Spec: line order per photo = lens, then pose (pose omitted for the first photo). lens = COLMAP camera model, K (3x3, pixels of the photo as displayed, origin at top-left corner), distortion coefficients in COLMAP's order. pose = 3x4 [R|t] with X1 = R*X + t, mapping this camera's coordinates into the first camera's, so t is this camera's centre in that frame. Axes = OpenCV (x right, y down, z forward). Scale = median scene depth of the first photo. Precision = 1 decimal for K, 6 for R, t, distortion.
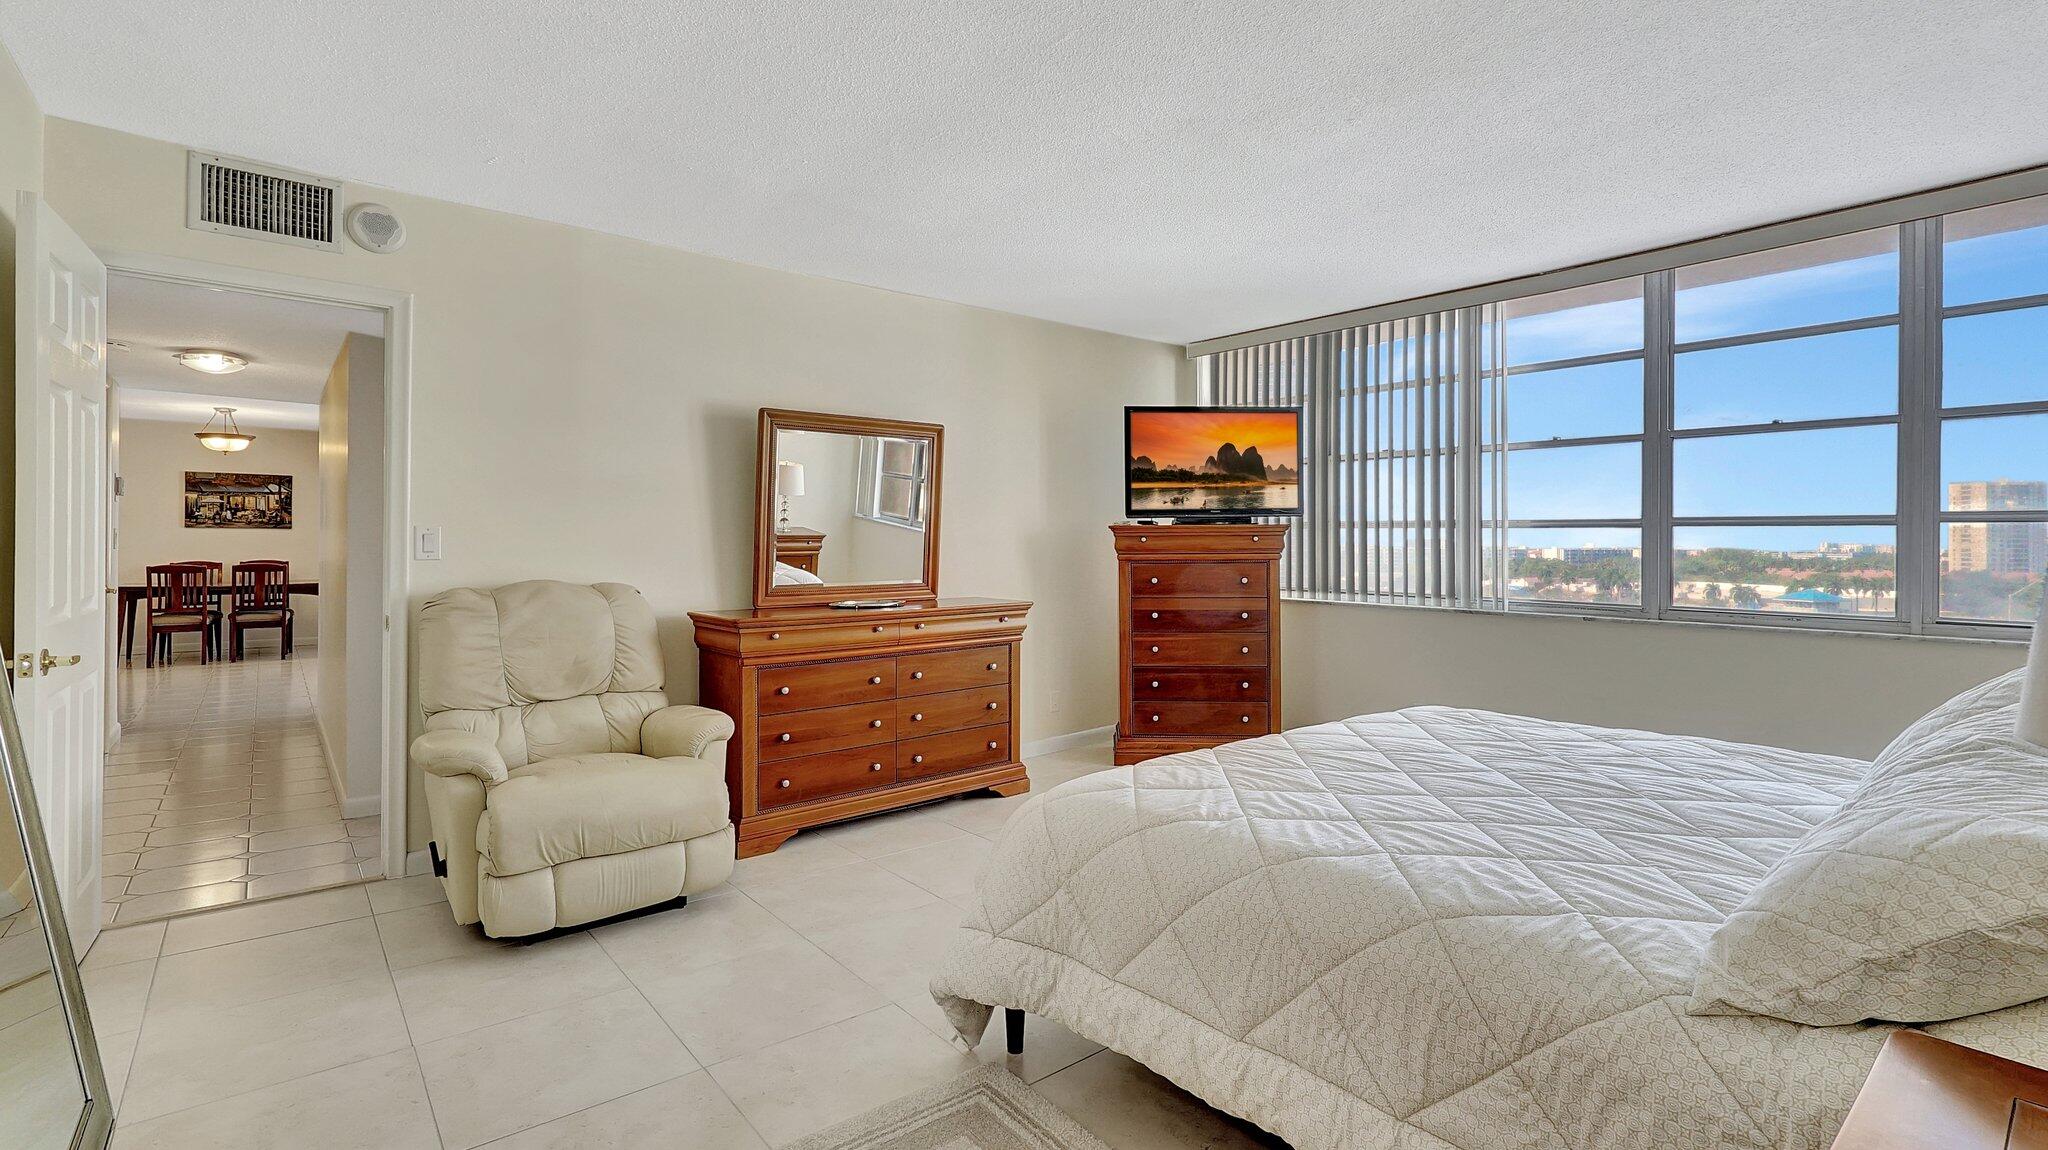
lens RADIAL K [[916.2, 0, 983.3], [0, 916.2, 526.6], [0, 0, 1]] dist [0.004425, 0.000627]
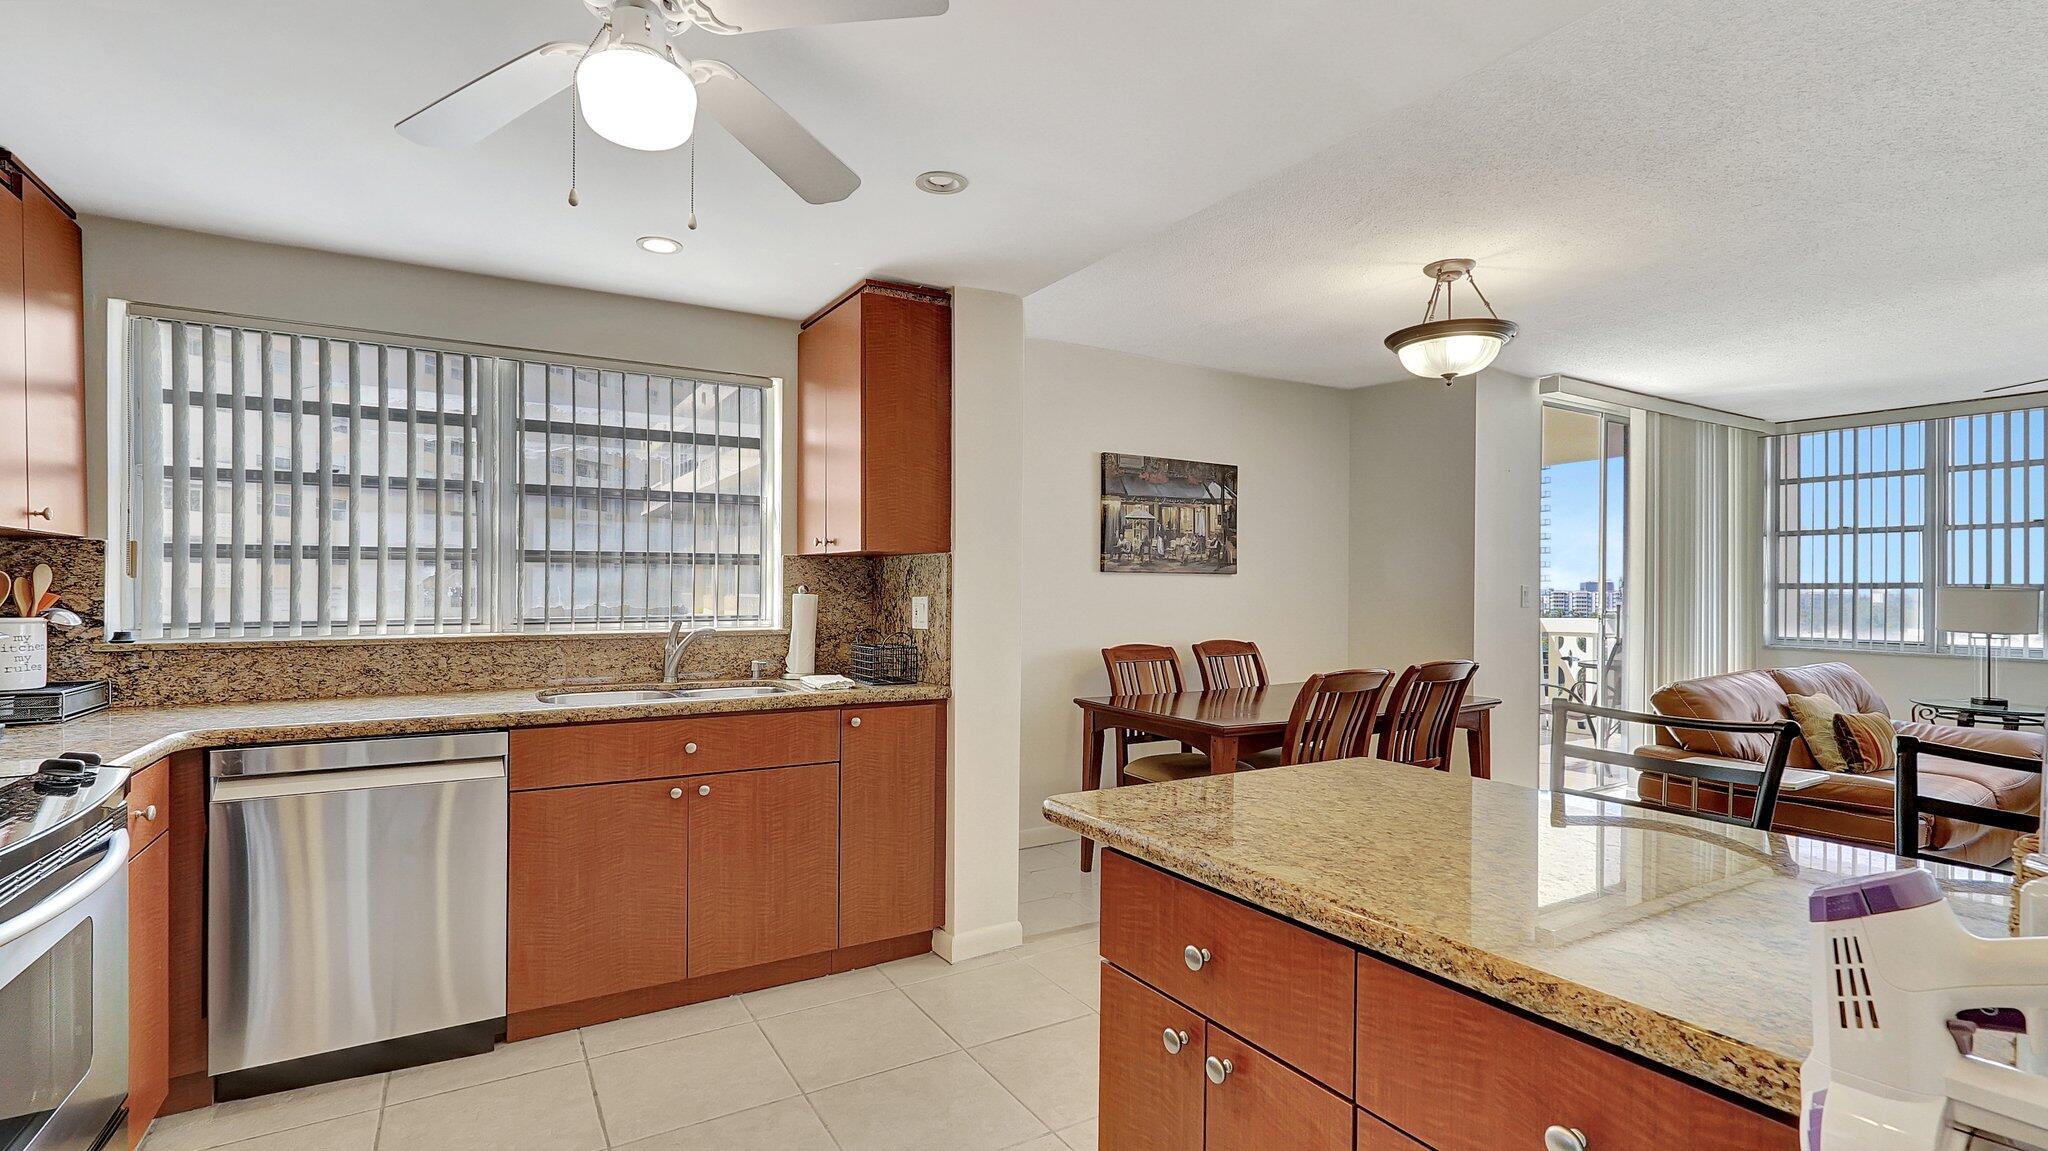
lens RADIAL K [[916.2, 0, 1022.0], [0, 916.2, 582.4], [0, 0, 1]] dist [0.004425, 0.000627]
pose [[0.994759, 0.001486, -0.102232, -0.842895], [-0.000338, 0.999937, 0.011242, 0.001163], [0.102243, -0.011149, 0.994697, 0.519511]]
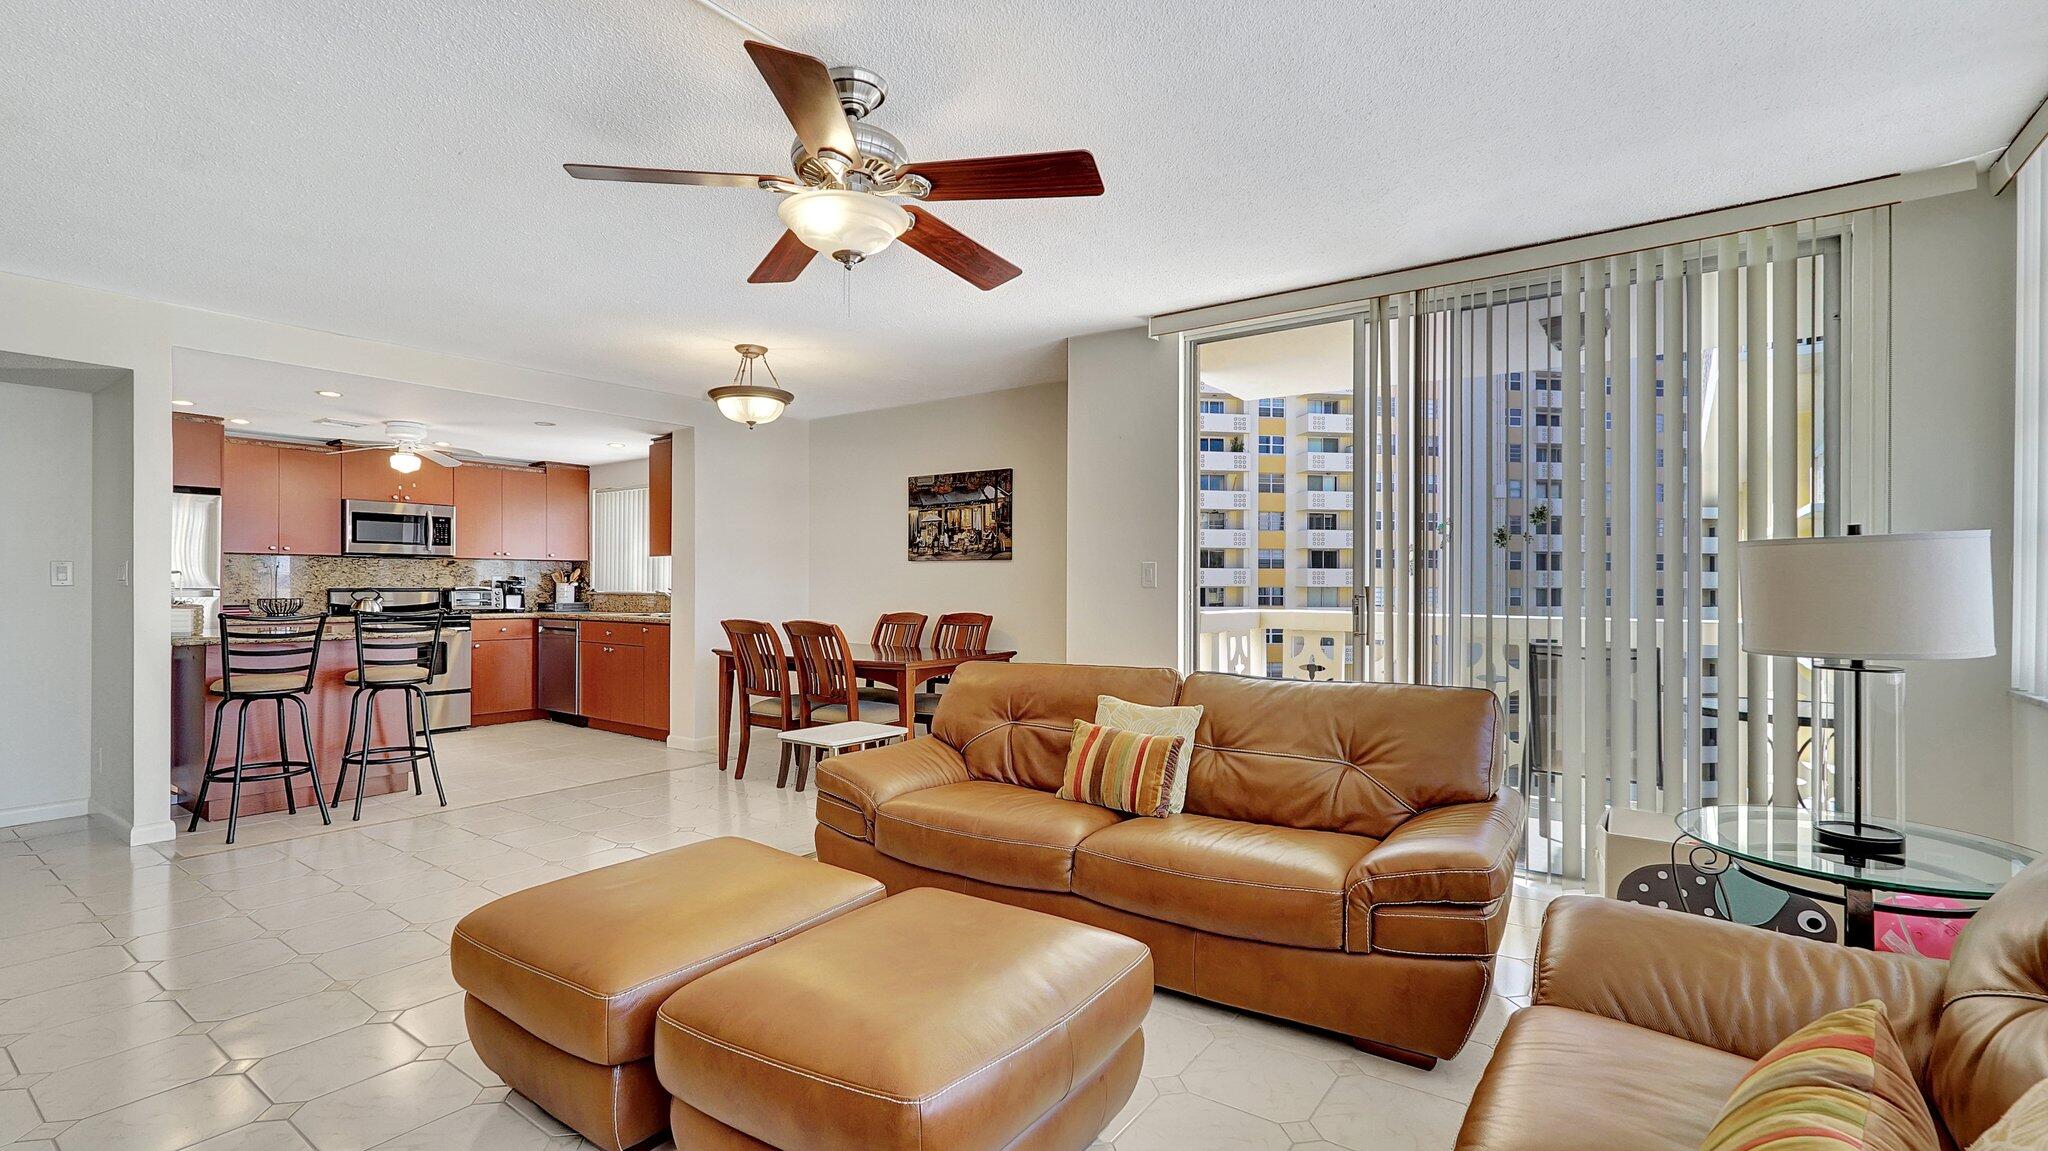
lens RADIAL K [[916.2, 0, 1024.6], [0, 916.2, 584.1], [0, 0, 1]] dist [0.004425, 0.000627]
pose [[0.285315, -0.003659, -0.958427, -0.201850], [0.010862, 0.999941, -0.000584, 0.018580], [0.958372, -0.010244, 0.285338, 0.870921]]
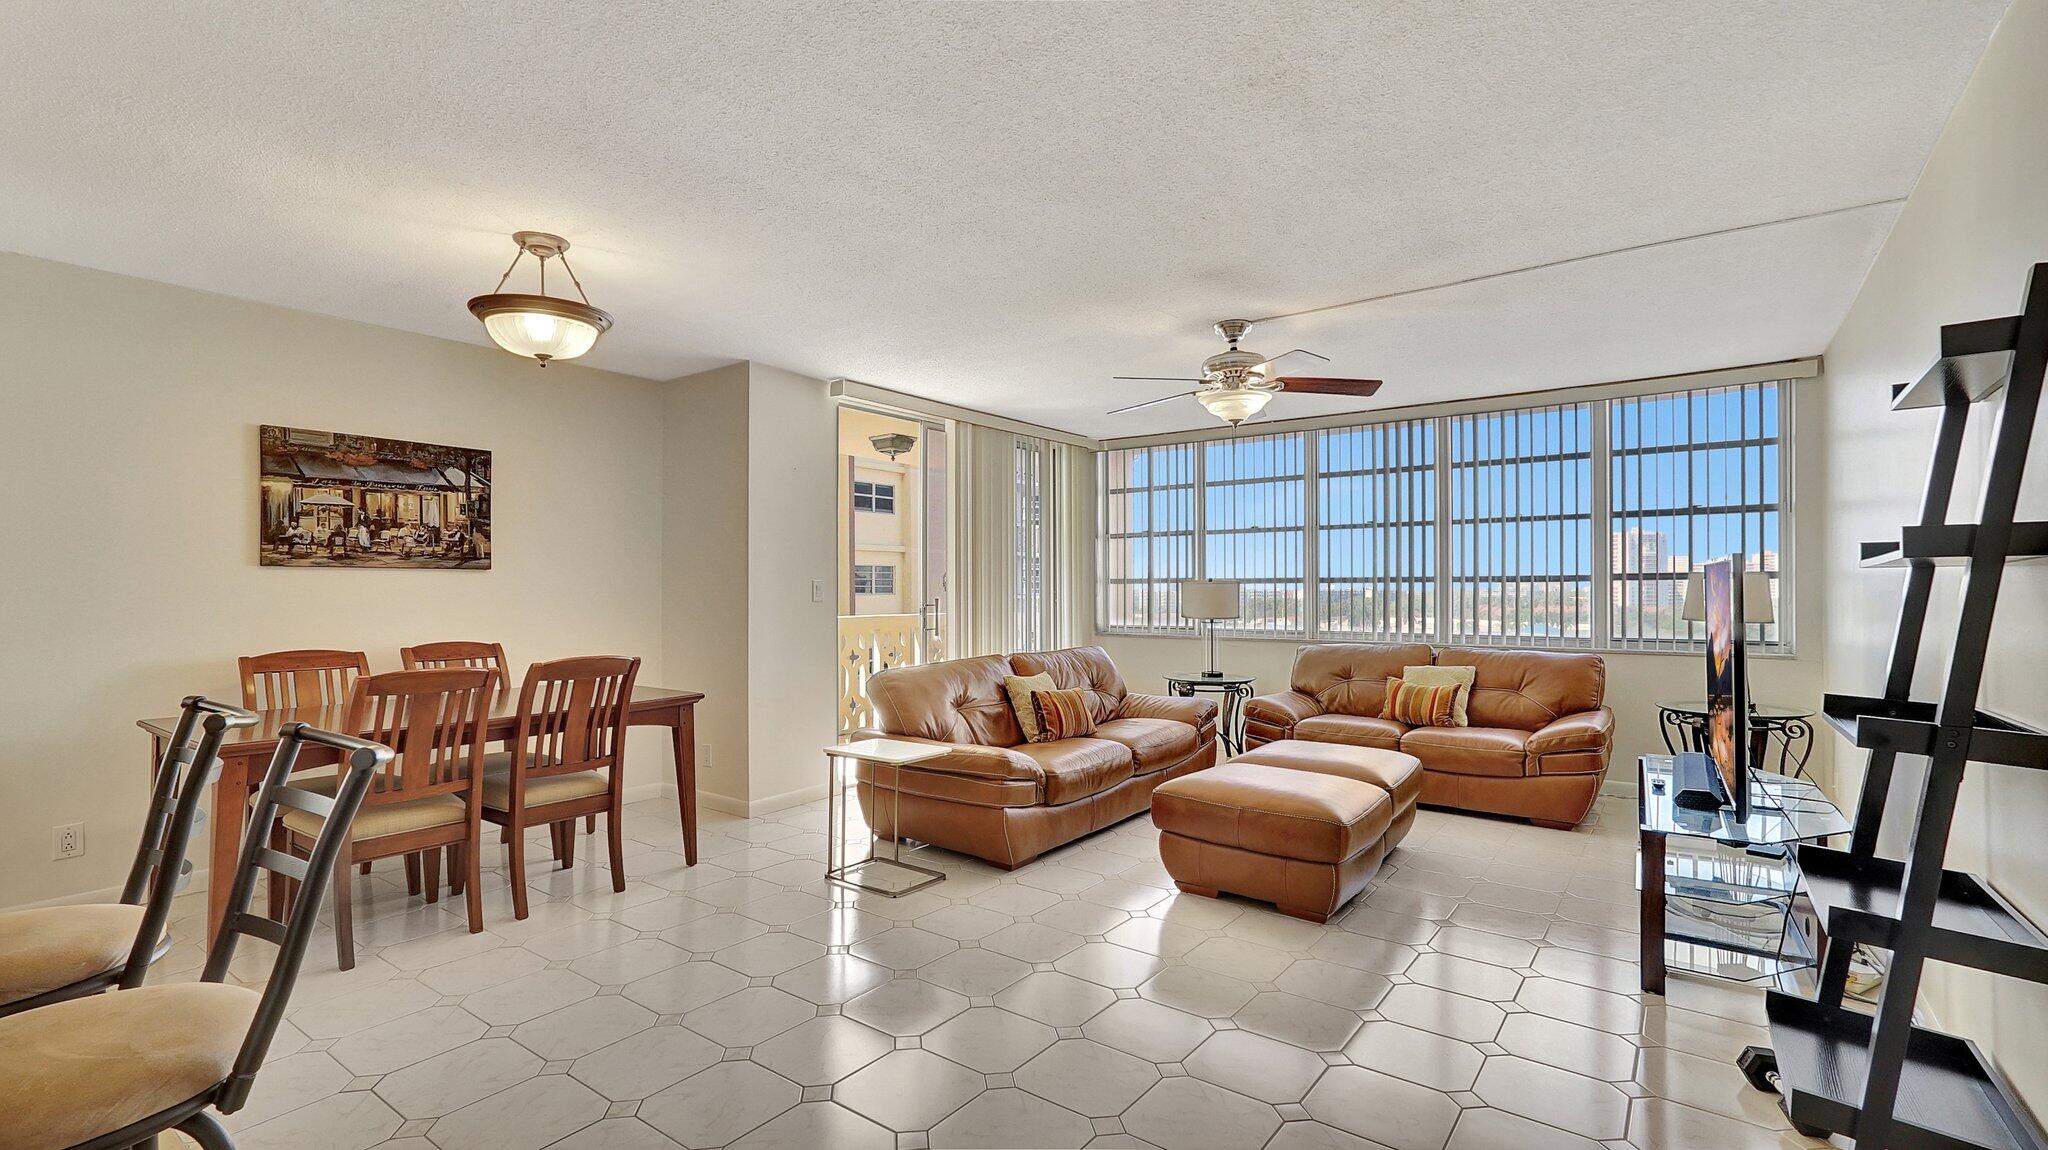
lens RADIAL K [[916.2, 0, 1018.5], [0, 916.2, 583.3], [0, 0, 1]] dist [0.004425, 0.000627]
pose [[0.963660, -0.004622, 0.267092, -0.645421], [0.002559, 0.999964, 0.008072, 0.006069], [-0.267120, -0.007095, 0.963637, 0.518705]]
